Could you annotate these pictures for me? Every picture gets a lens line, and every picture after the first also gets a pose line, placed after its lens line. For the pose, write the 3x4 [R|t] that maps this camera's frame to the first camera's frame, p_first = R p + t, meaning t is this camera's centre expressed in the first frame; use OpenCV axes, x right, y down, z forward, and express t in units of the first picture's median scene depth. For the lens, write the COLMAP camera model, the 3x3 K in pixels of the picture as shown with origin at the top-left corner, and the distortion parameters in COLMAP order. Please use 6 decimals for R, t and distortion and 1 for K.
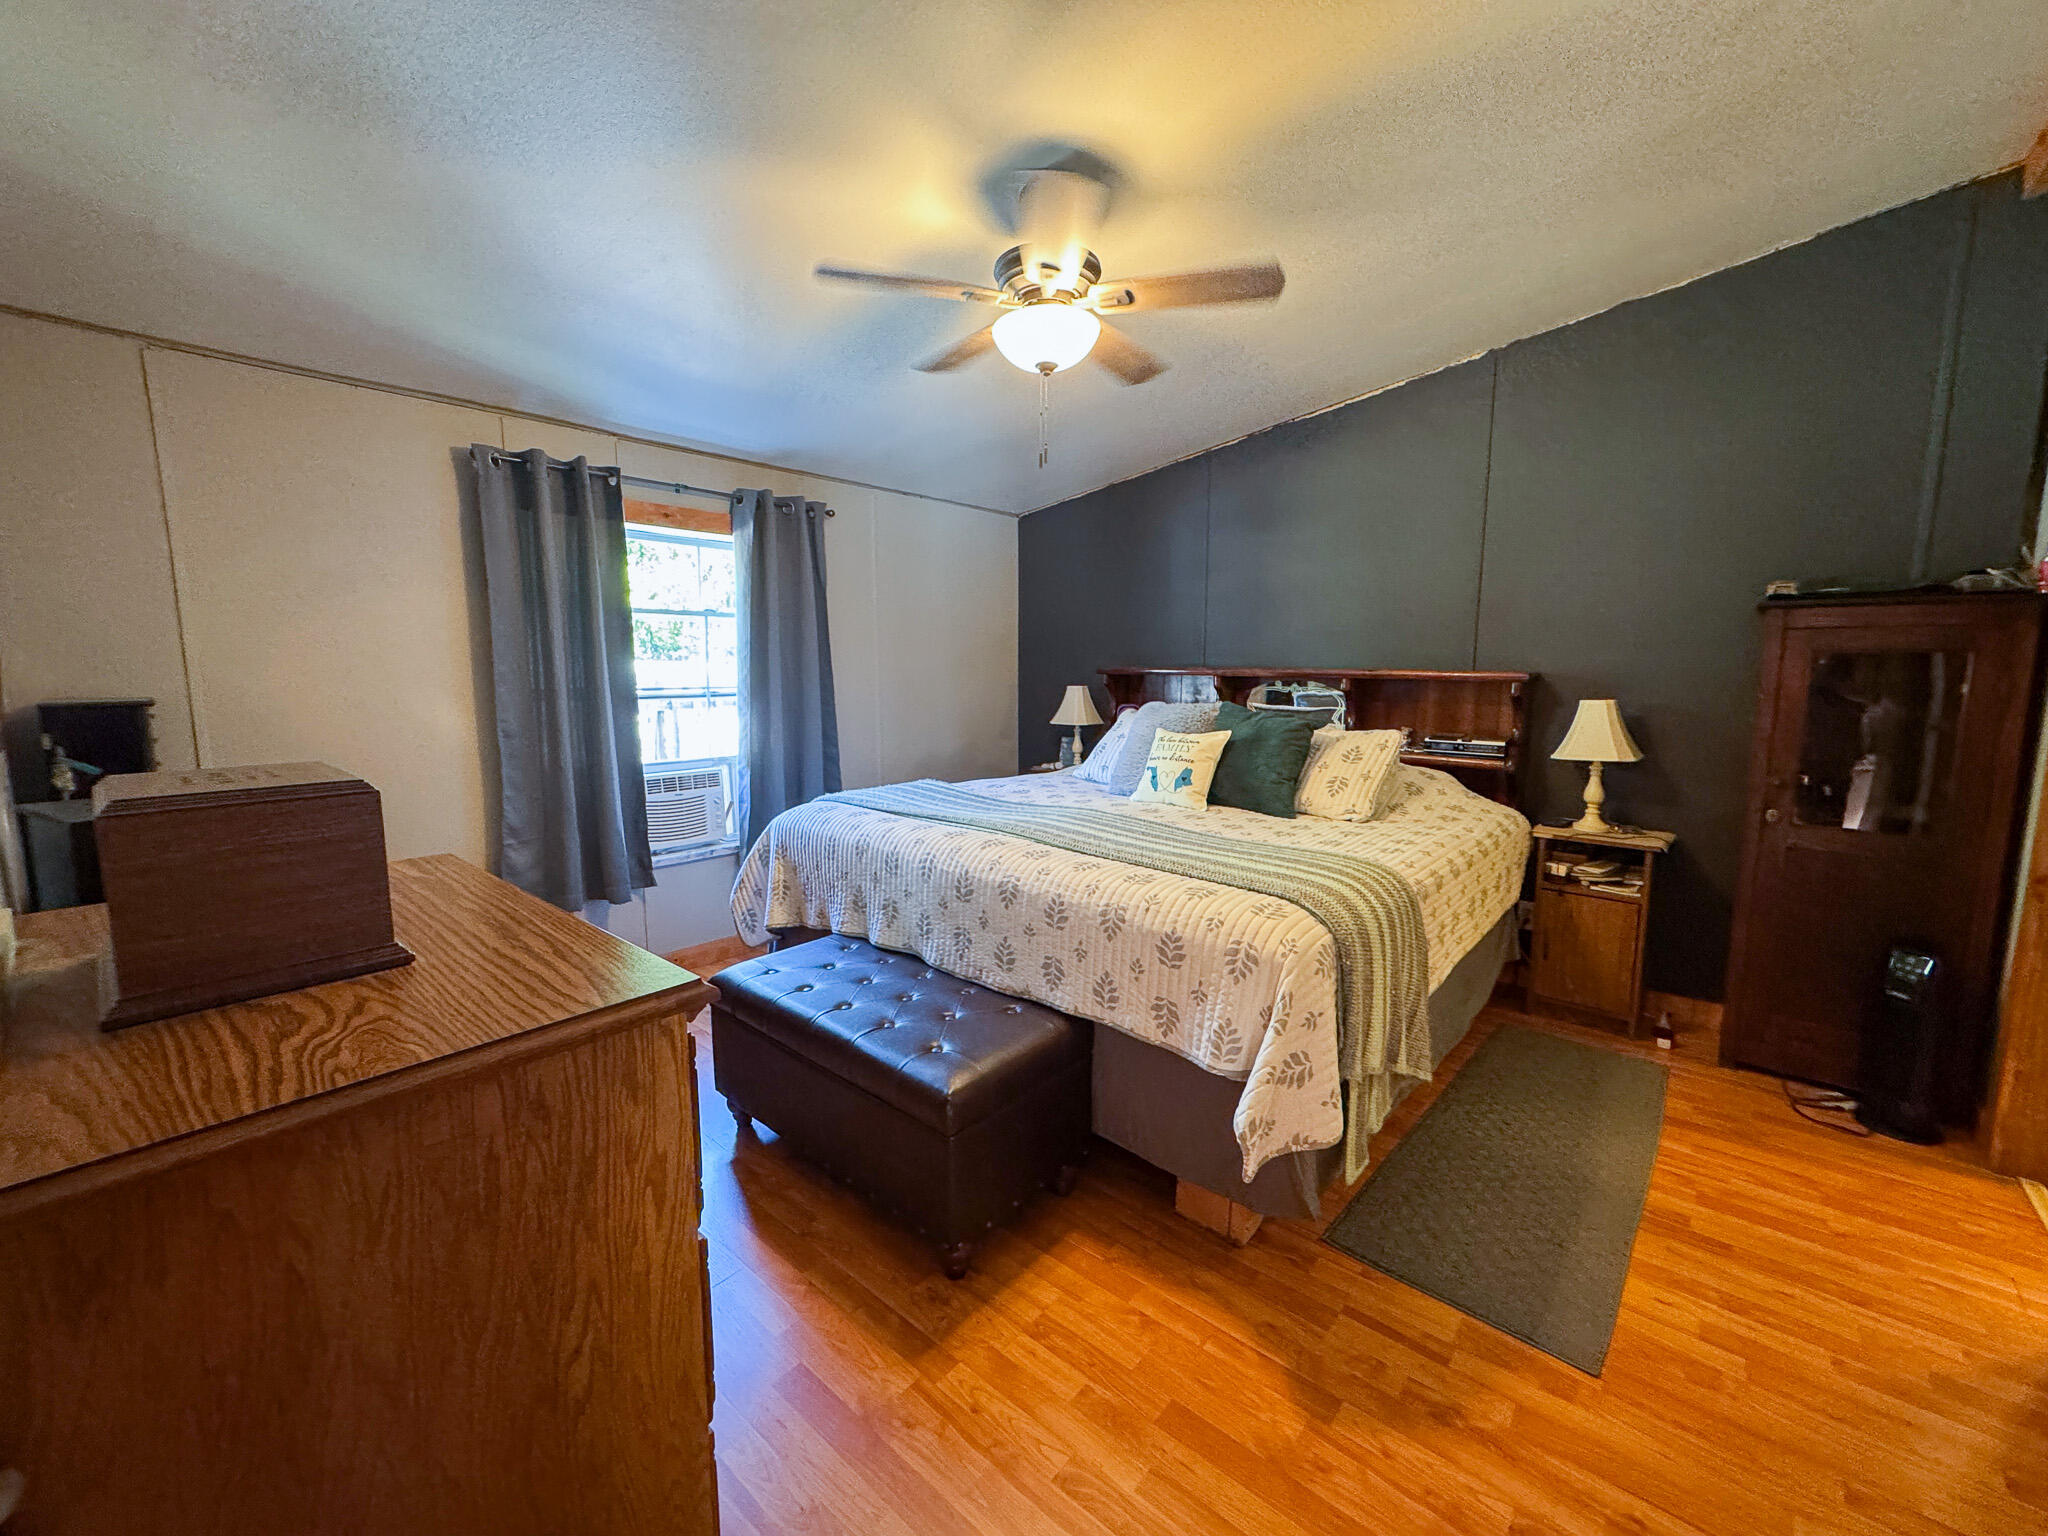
lens RADIAL K [[820.1, 0, 1024.0], [0, 820.1, 768.0], [0, 0, 1]] dist [-0.000211, -0.000280]
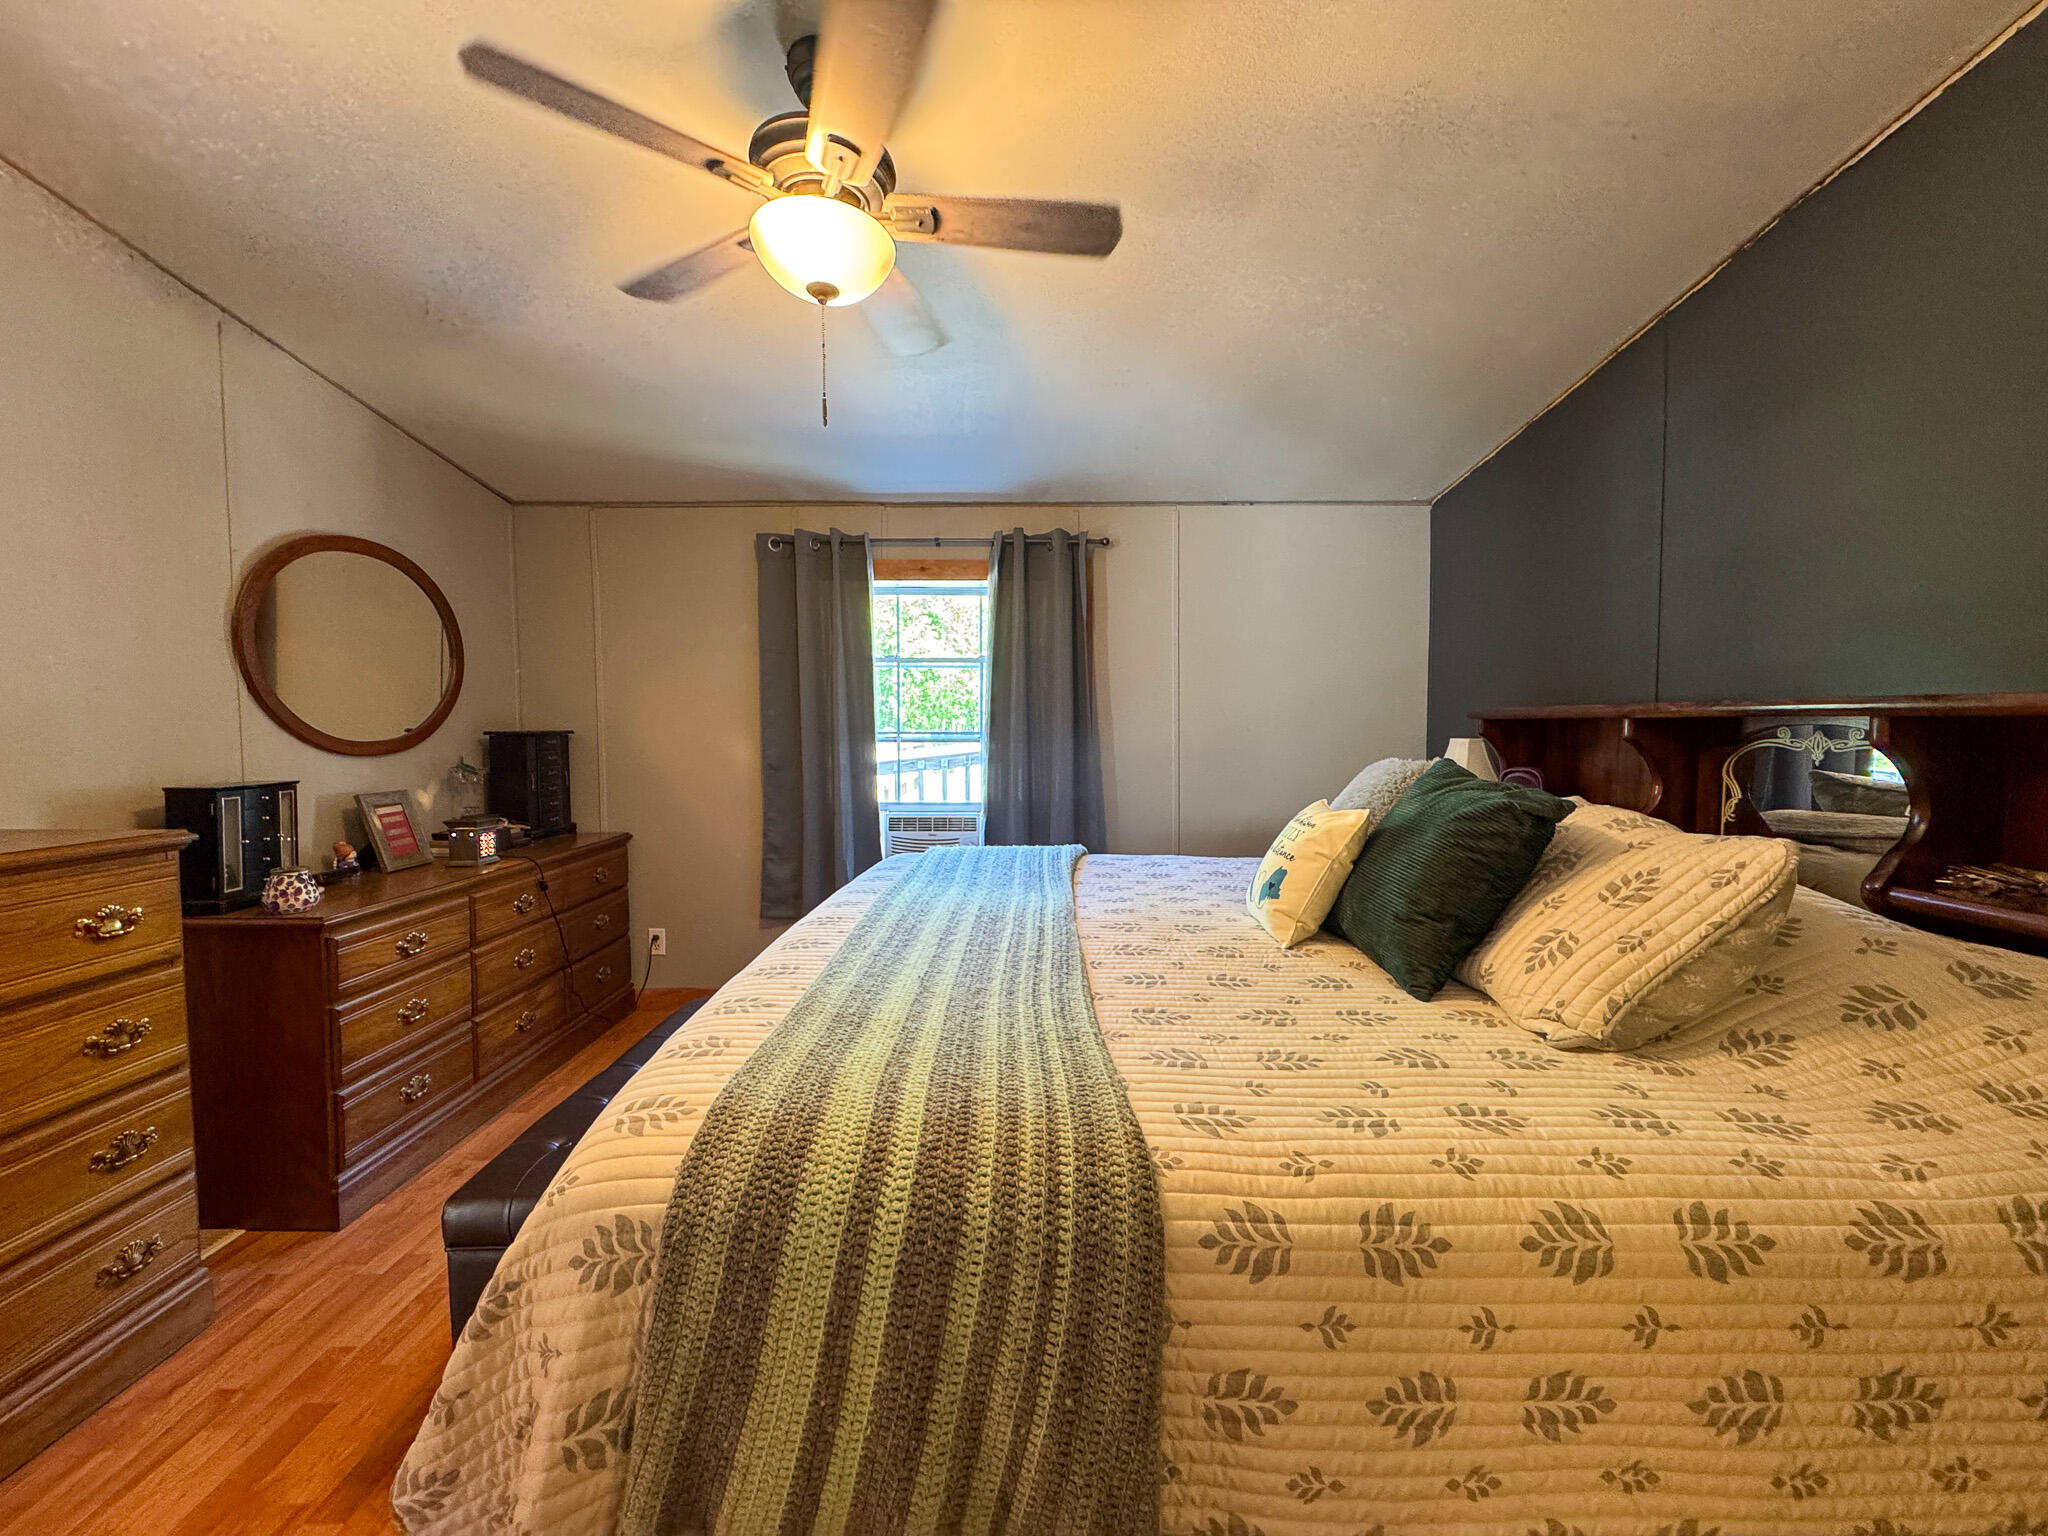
lens RADIAL K [[820.1, 0, 1024.0], [0, 820.1, 768.0], [0, 0, 1]] dist [-0.000211, -0.000280]
pose [[0.656544, 0.035172, -0.753468, 0.466597], [-0.094828, 0.994836, -0.036191, -0.028957], [0.748303, 0.095211, 0.656488, 0.441090]]
